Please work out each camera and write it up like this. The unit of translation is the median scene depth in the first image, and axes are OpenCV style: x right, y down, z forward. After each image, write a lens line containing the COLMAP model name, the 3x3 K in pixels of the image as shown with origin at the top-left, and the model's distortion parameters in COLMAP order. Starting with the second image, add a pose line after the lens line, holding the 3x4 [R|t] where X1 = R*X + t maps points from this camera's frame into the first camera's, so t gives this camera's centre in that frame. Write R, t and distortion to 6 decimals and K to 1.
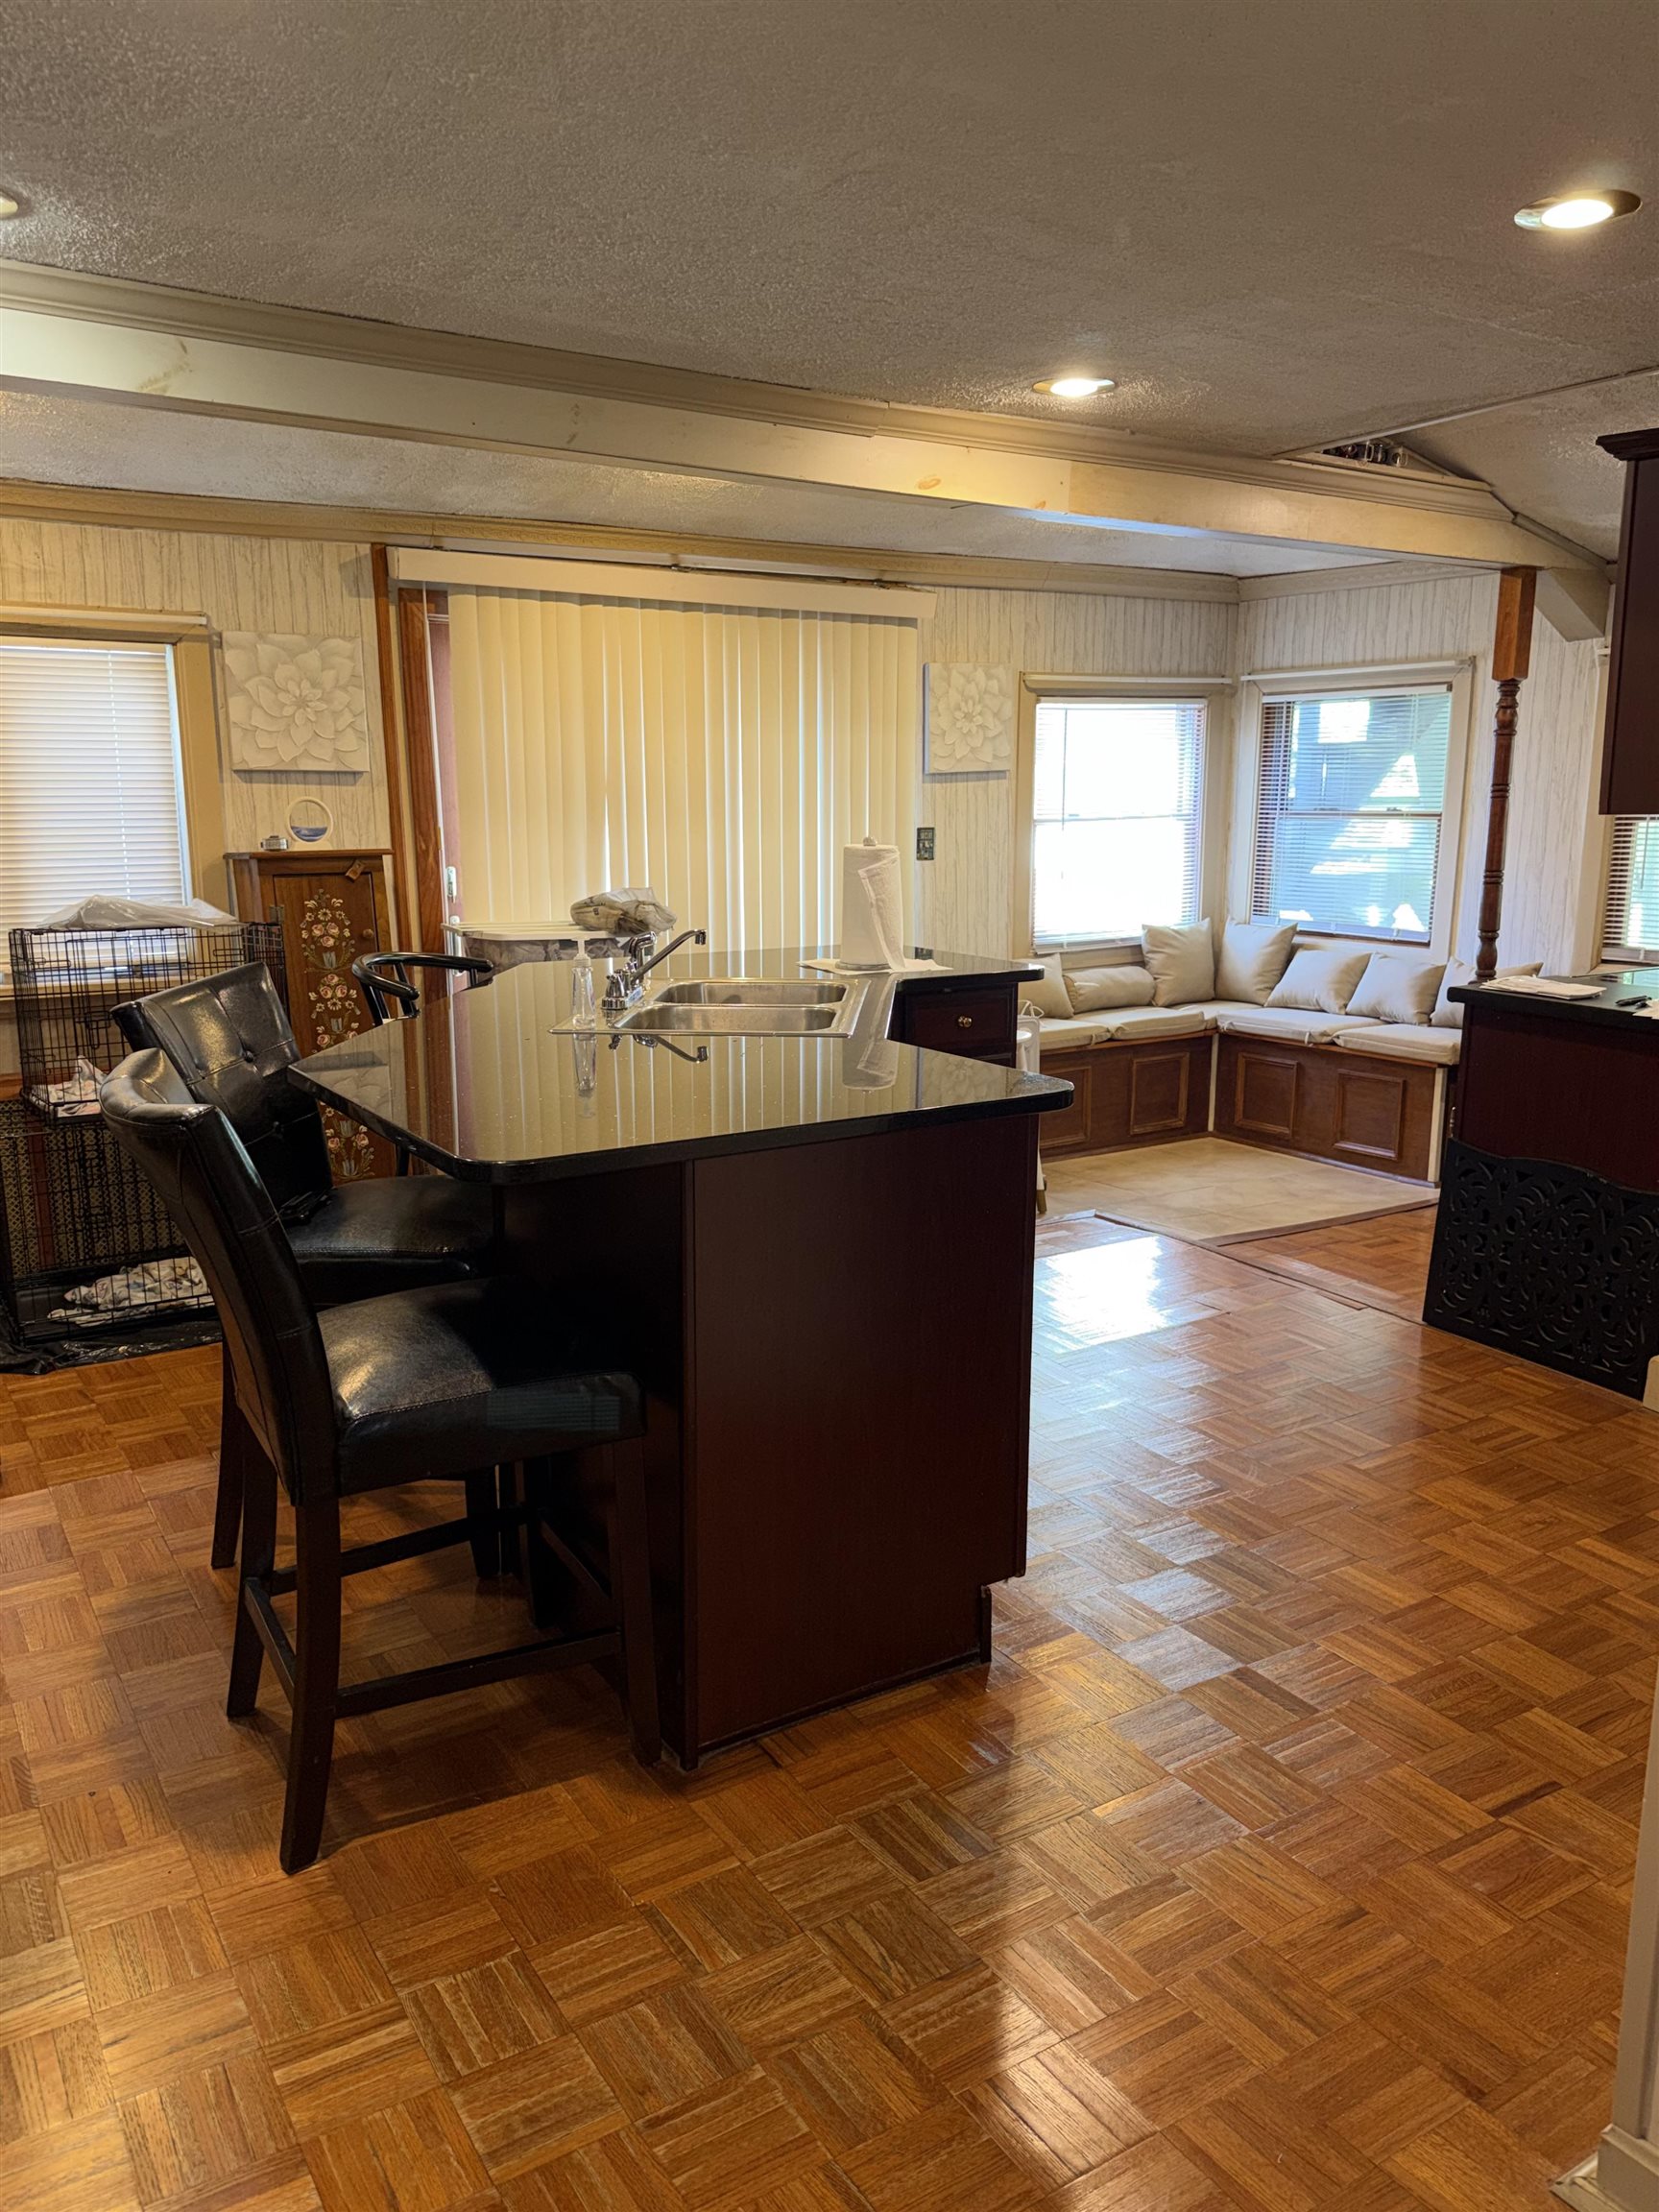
lens RADIAL K [[1681.9, 0, 845.0], [0, 1681.9, 1123.5], [0, 0, 1]] dist [0.022858, -0.031499]
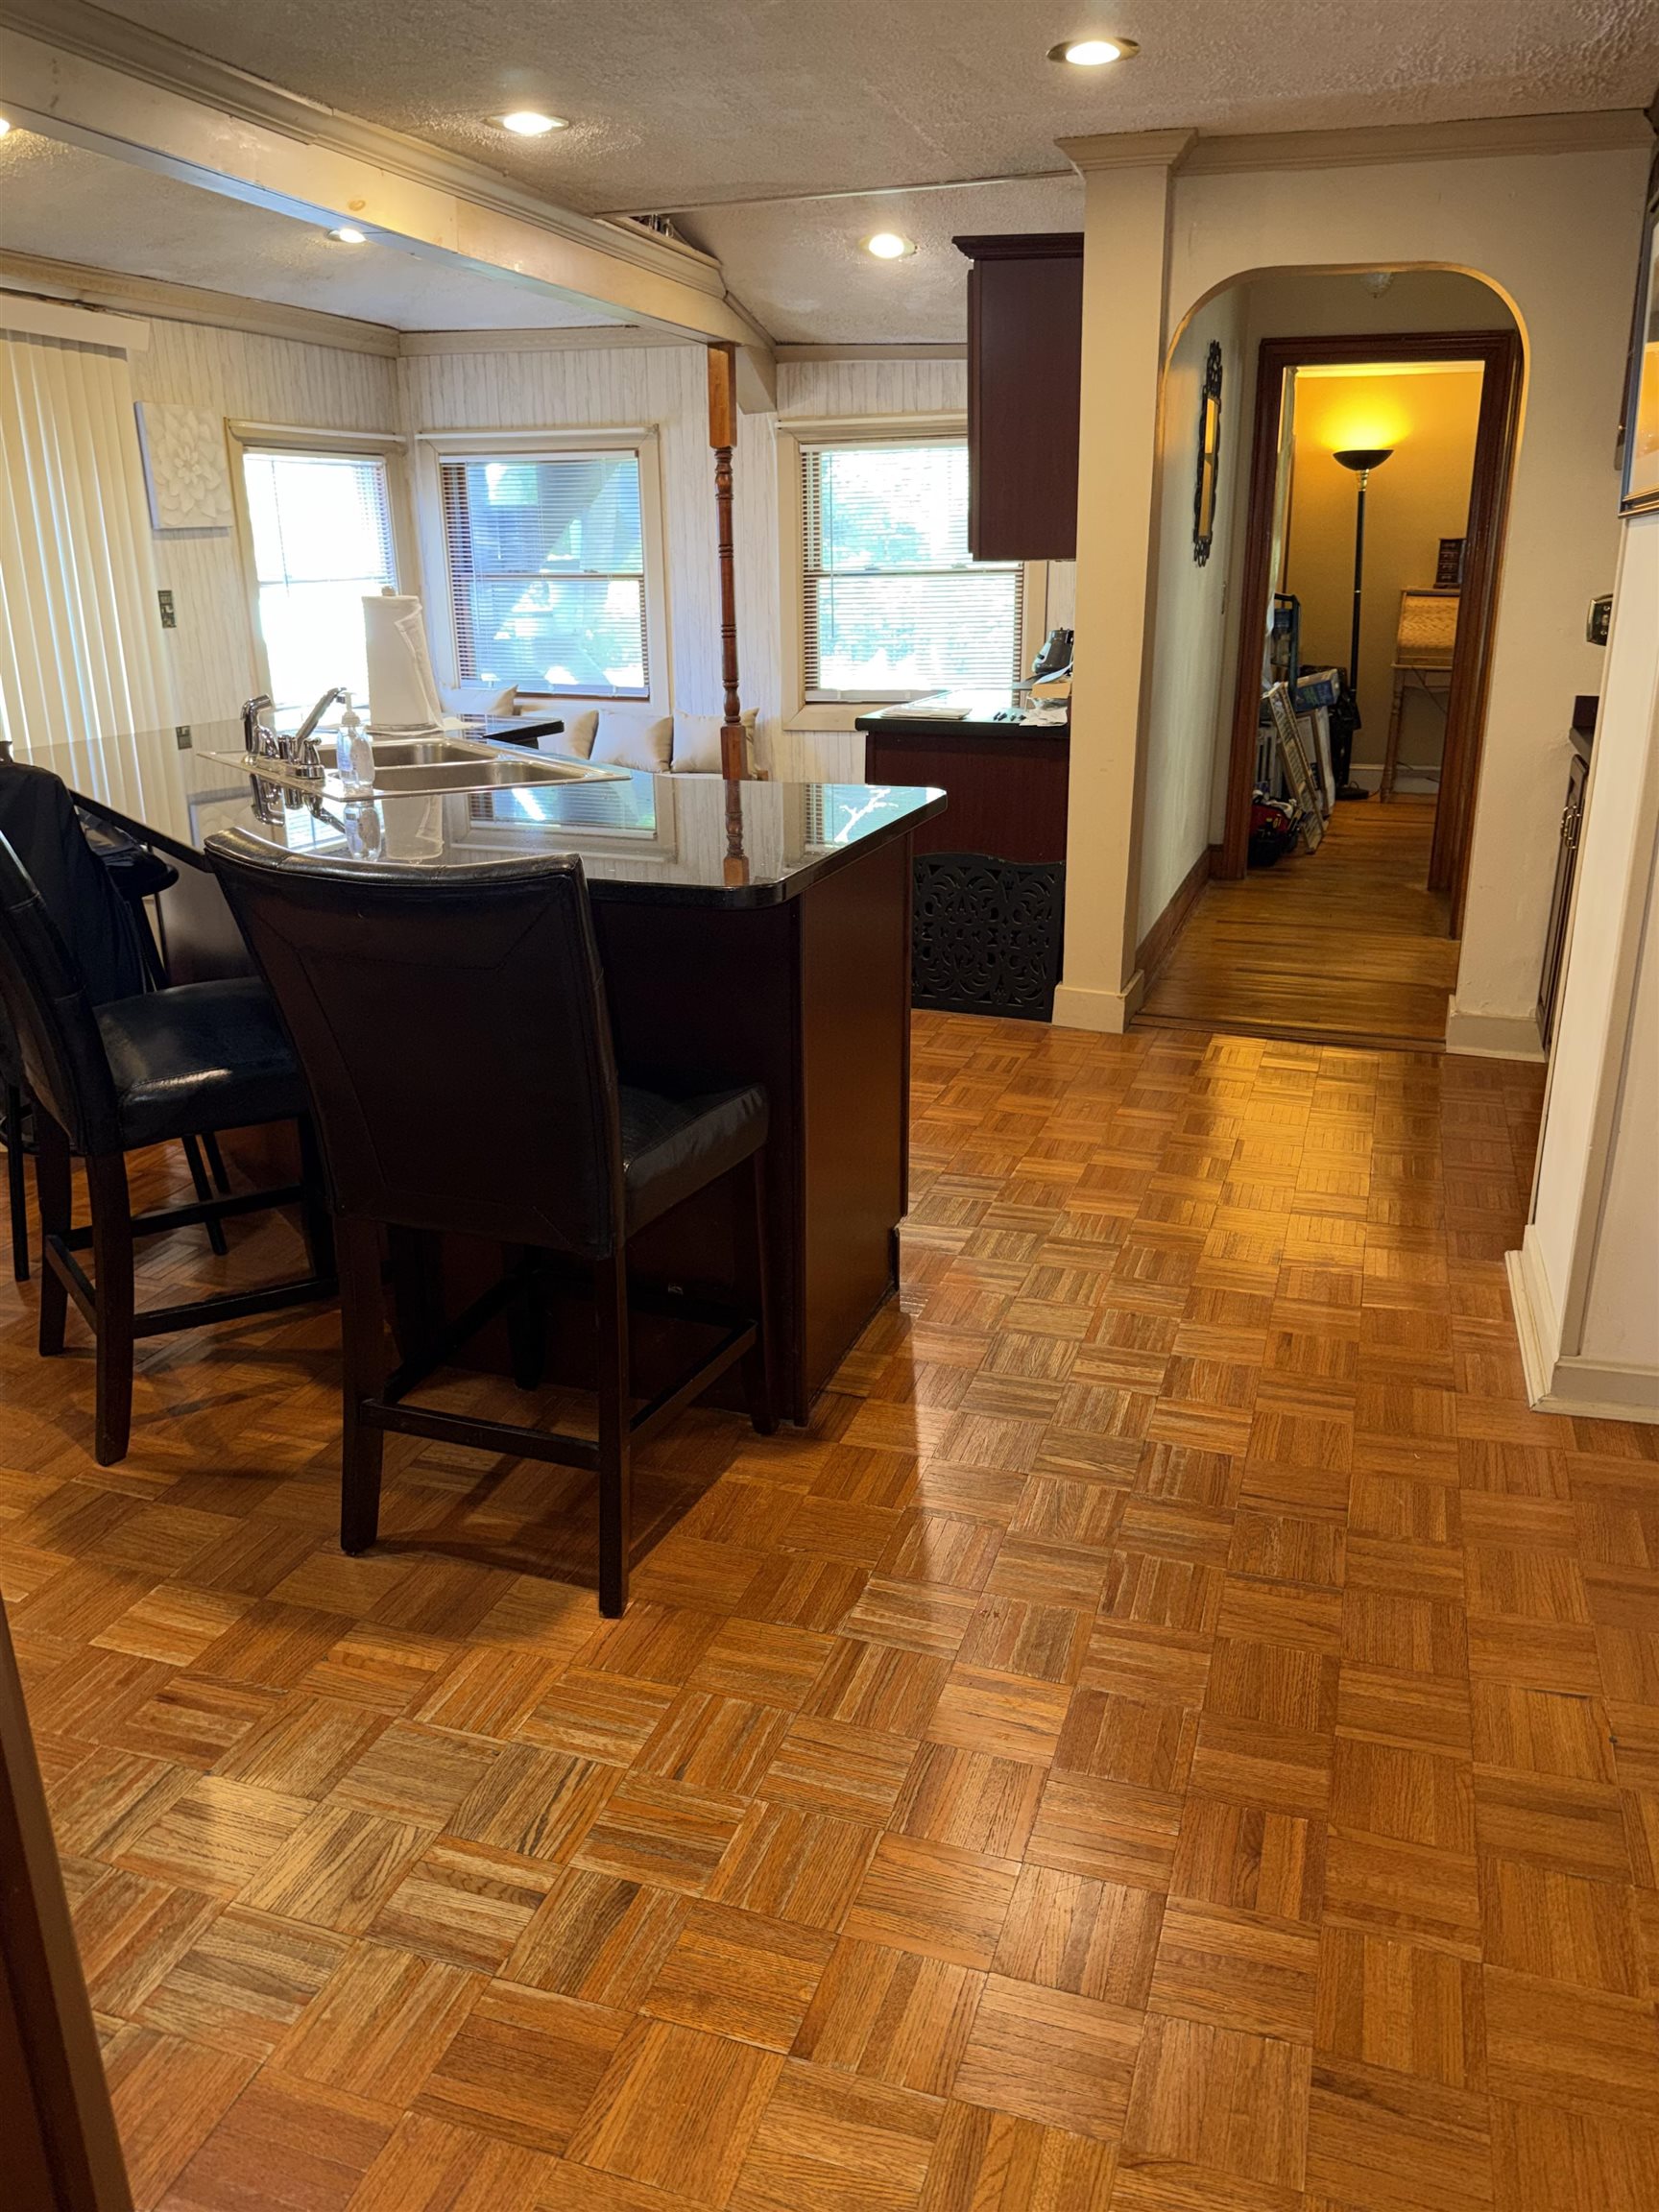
lens RADIAL K [[1681.9, 0, 819.7], [0, 1681.9, 1143.3], [0, 0, 1]] dist [0.022858, -0.031499]
pose [[0.790326, -0.198233, 0.579731, -0.265400], [0.120683, 0.978042, 0.169908, 0.006065], [-0.600683, -0.064319, 0.796896, 0.031977]]
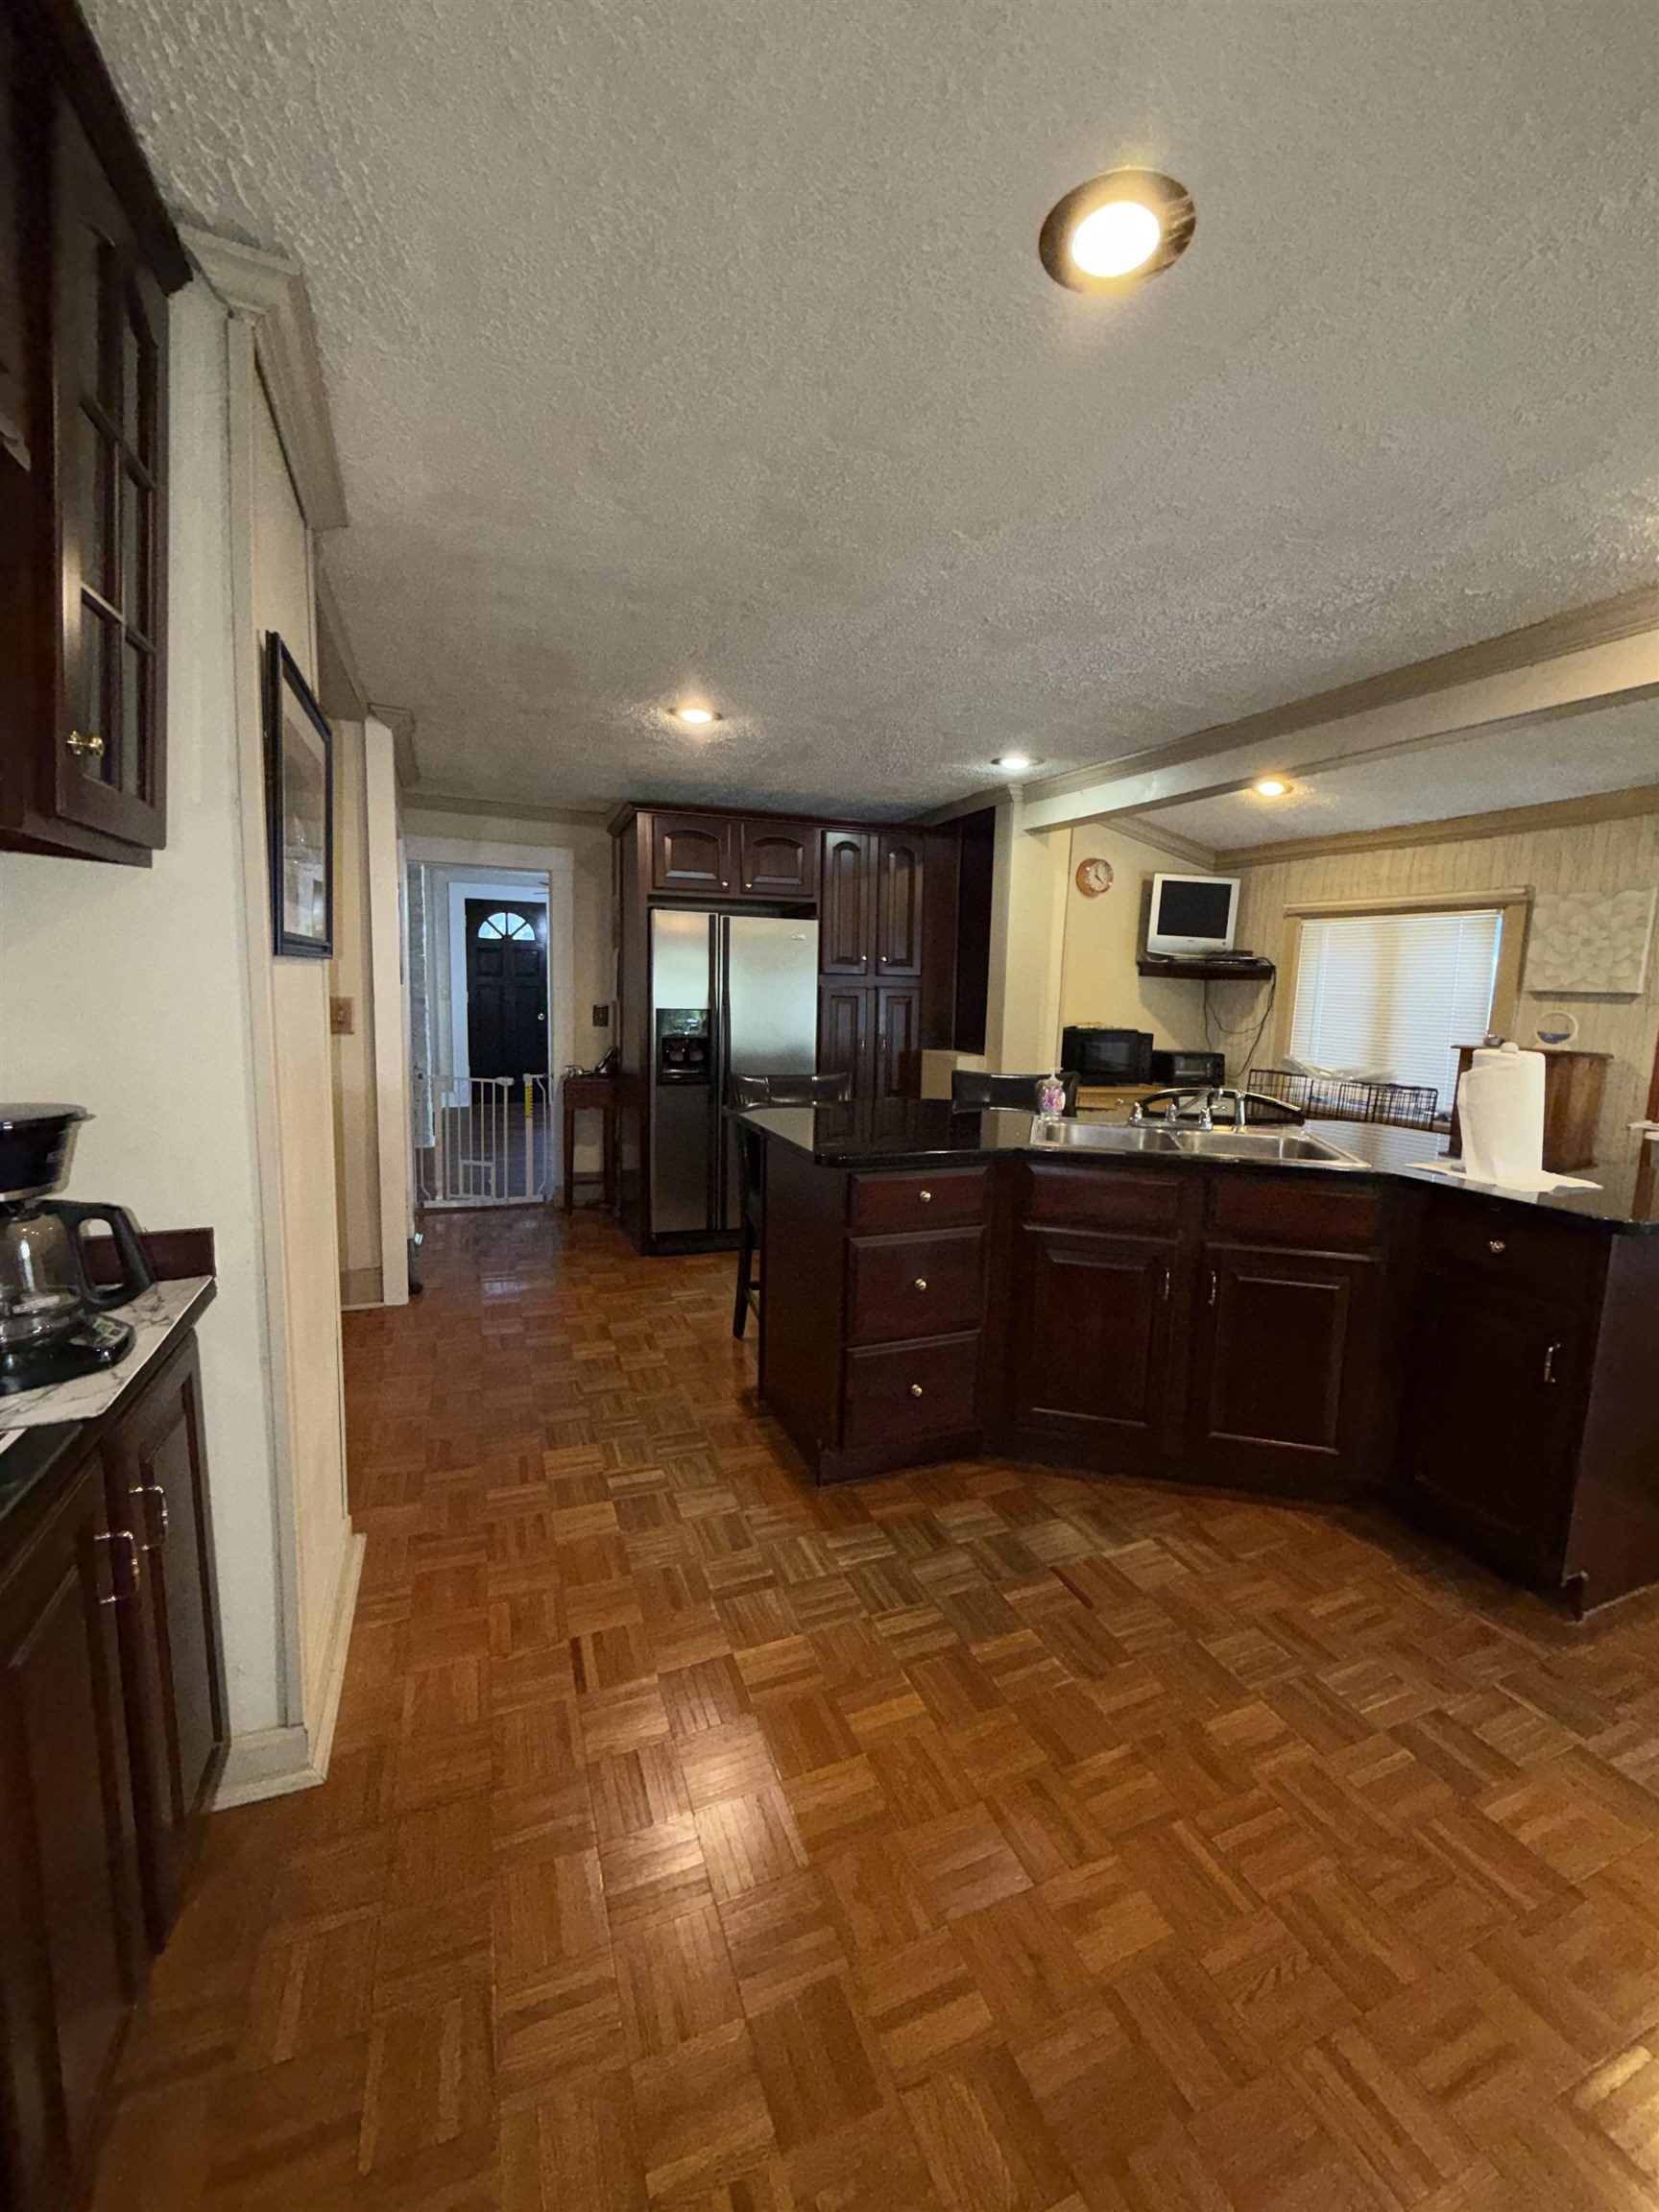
lens RADIAL K [[892.4, 0, 836.1], [0, 892.4, 1115.2], [0, 0, 1]] dist [-0.001429, 0.000026]
pose [[-0.203990, 0.133437, -0.969836, 0.375047], [-0.219788, 0.959135, 0.178193, -0.085692], [0.953982, 0.249509, -0.166326, 0.441774]]
